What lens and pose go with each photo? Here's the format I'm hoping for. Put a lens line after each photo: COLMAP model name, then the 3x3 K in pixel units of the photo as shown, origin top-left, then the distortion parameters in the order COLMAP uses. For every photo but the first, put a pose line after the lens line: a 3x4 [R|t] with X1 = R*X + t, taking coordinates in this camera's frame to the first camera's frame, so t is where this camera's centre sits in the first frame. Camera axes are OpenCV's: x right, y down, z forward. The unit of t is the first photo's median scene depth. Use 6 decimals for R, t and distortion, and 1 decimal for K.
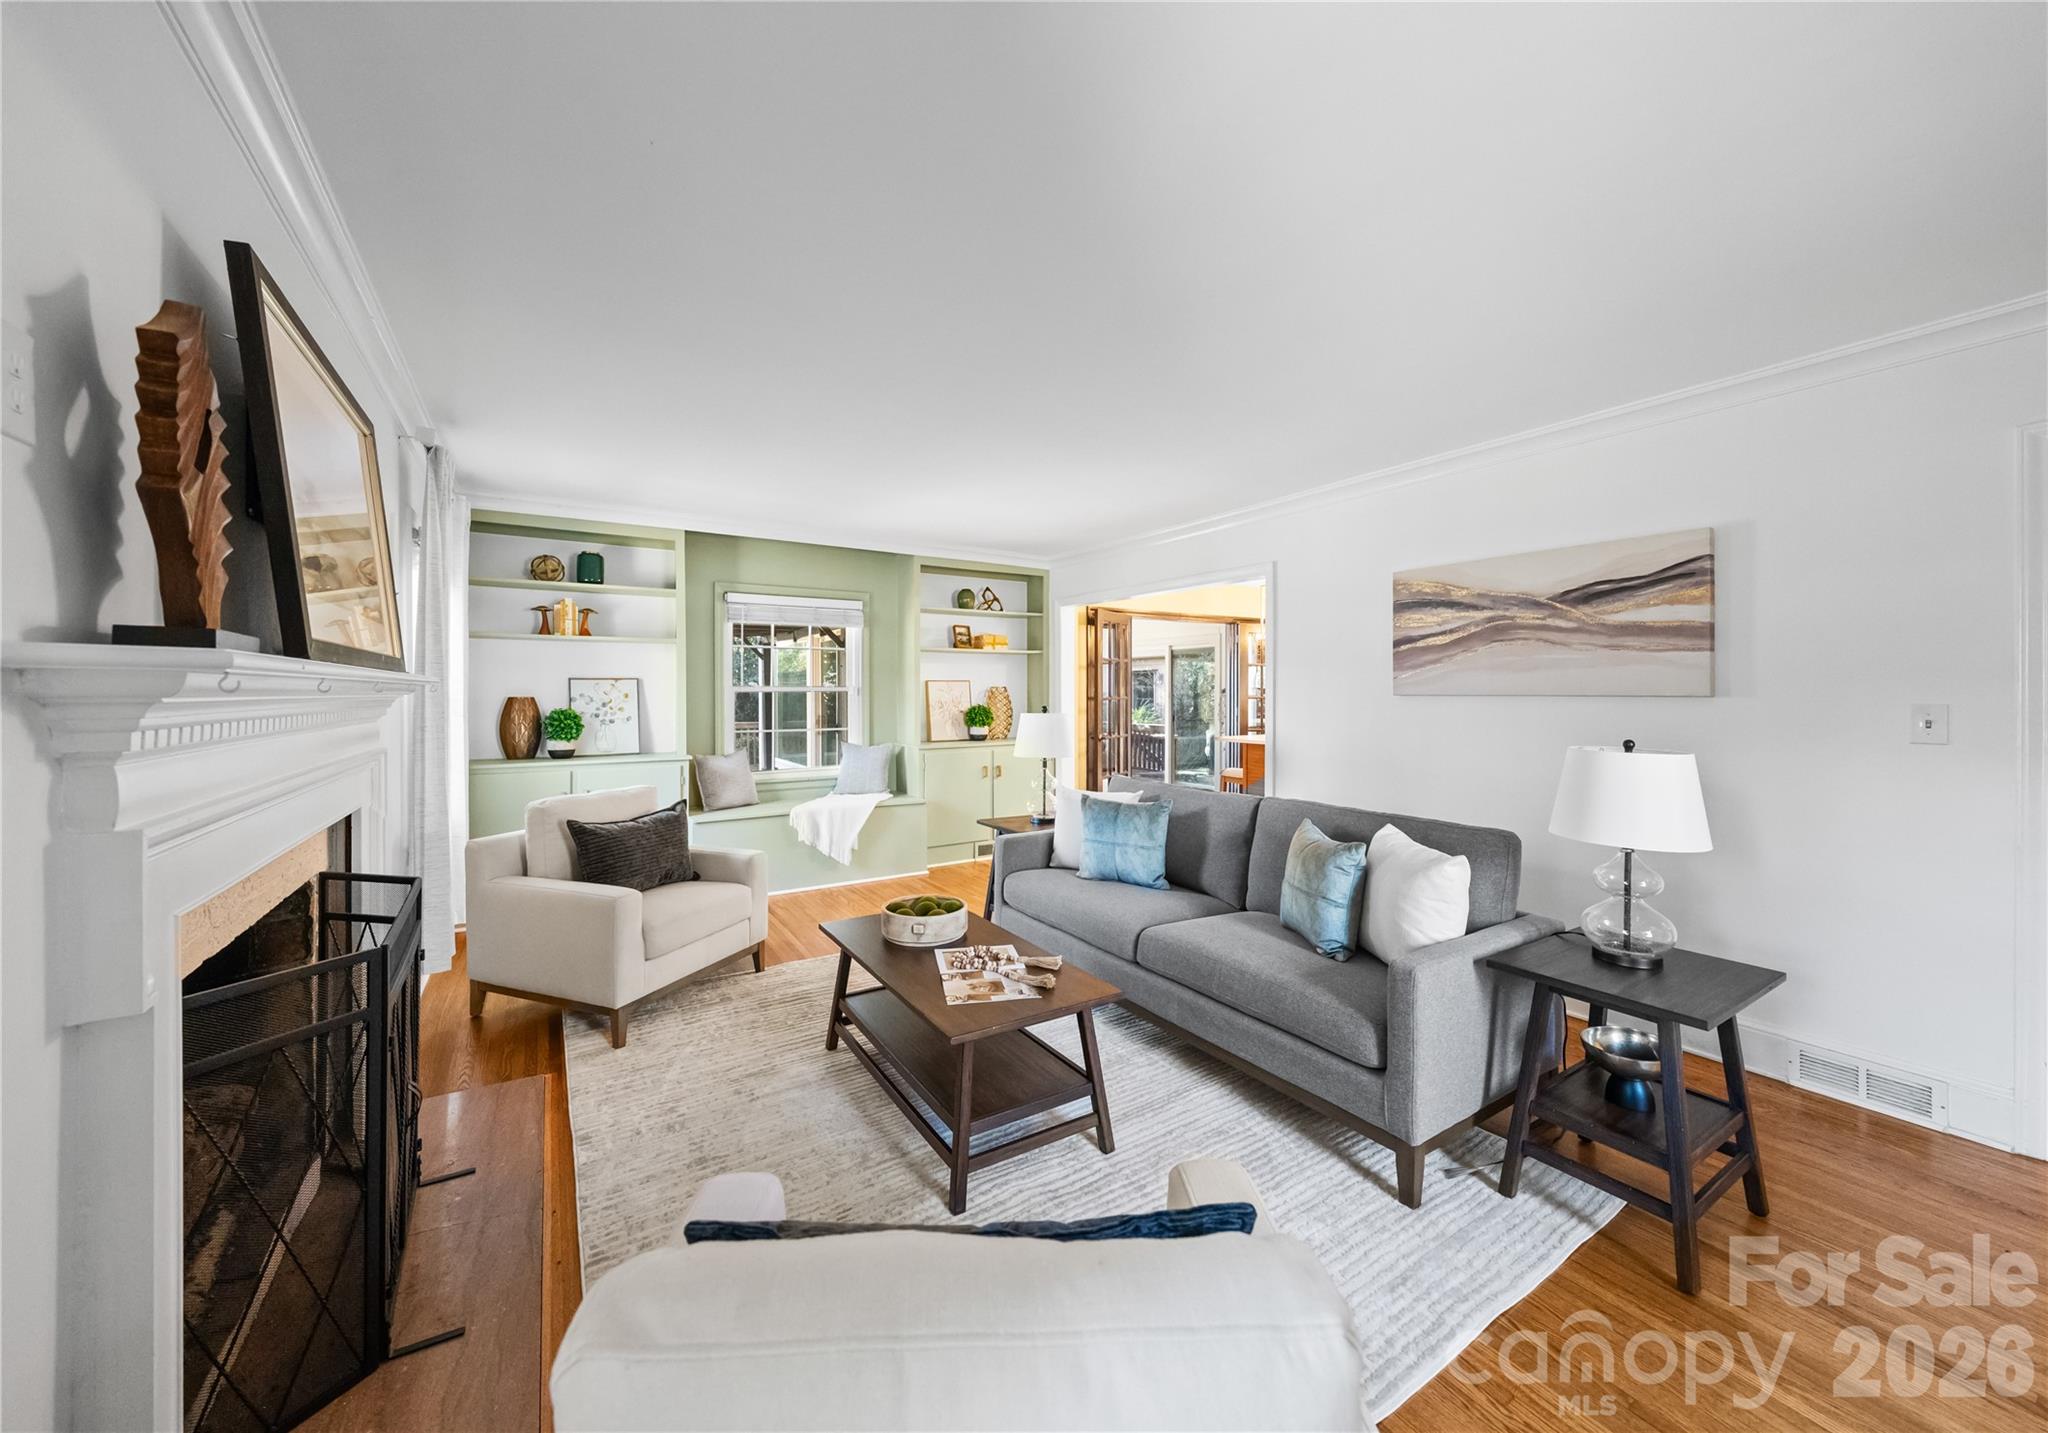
lens RADIAL K [[750.4, 0, 1015.2], [0, 750.4, 699.8], [0, 0, 1]] dist [-0.001975, -0.000026]
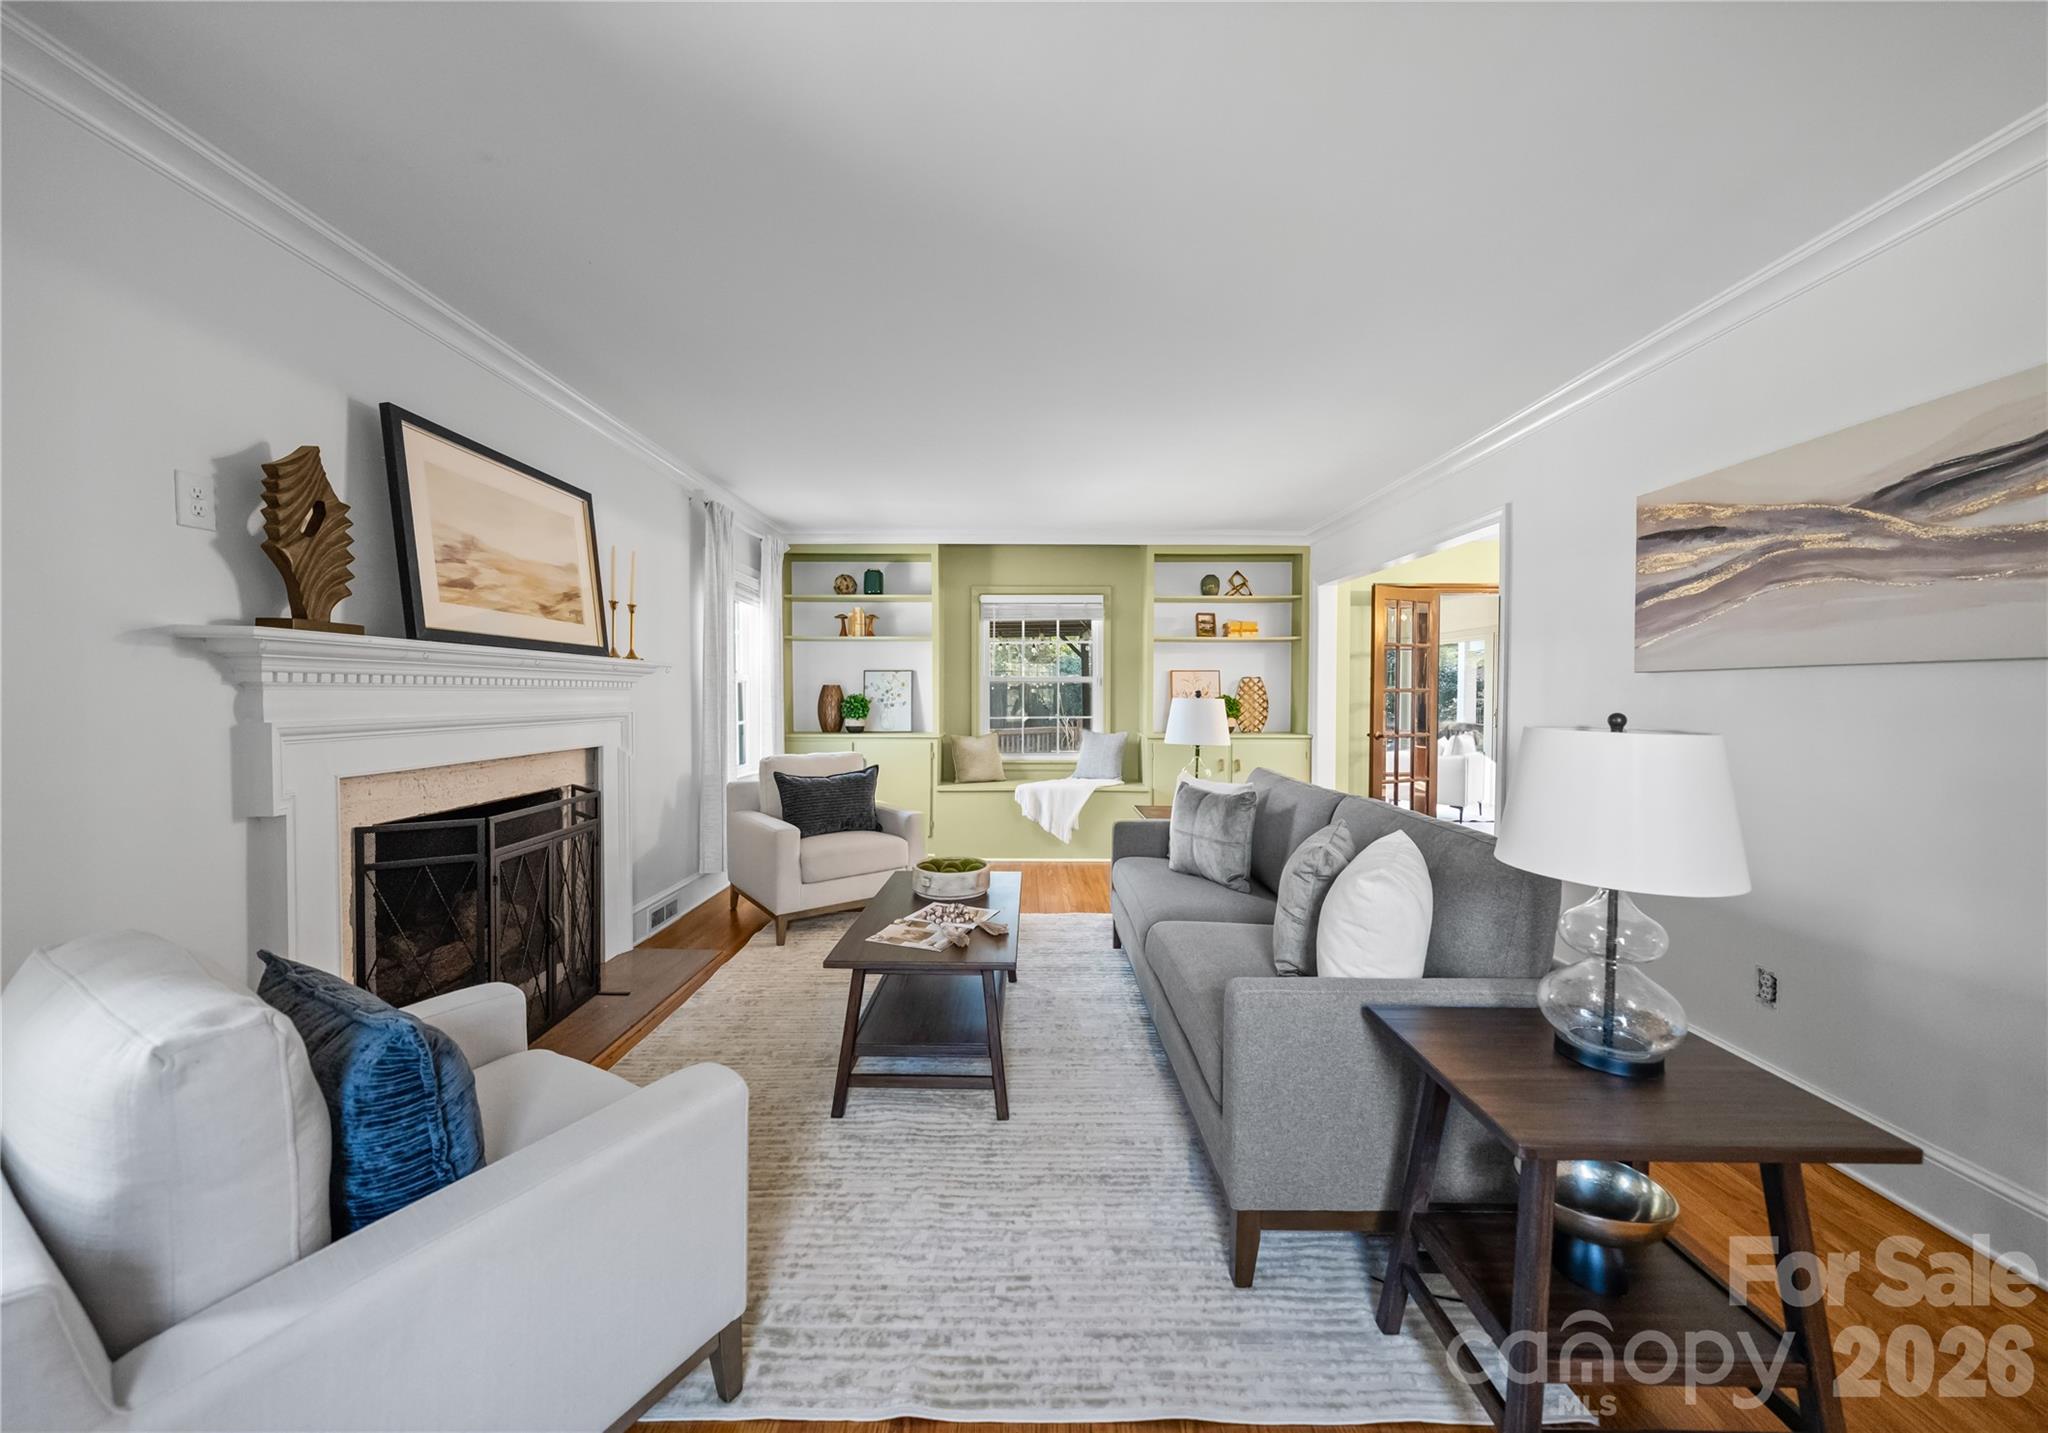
lens RADIAL K [[739.3, 0, 1024.0], [0, 739.3, 716.5], [0, 0, 1]] dist [-0.001361, -0.000294]
pose [[0.844980, 0.019082, -0.534457, 0.317236], [-0.009057, 0.999731, 0.021375, 0.020645], [0.534721, -0.013220, 0.844925, 0.088832]]
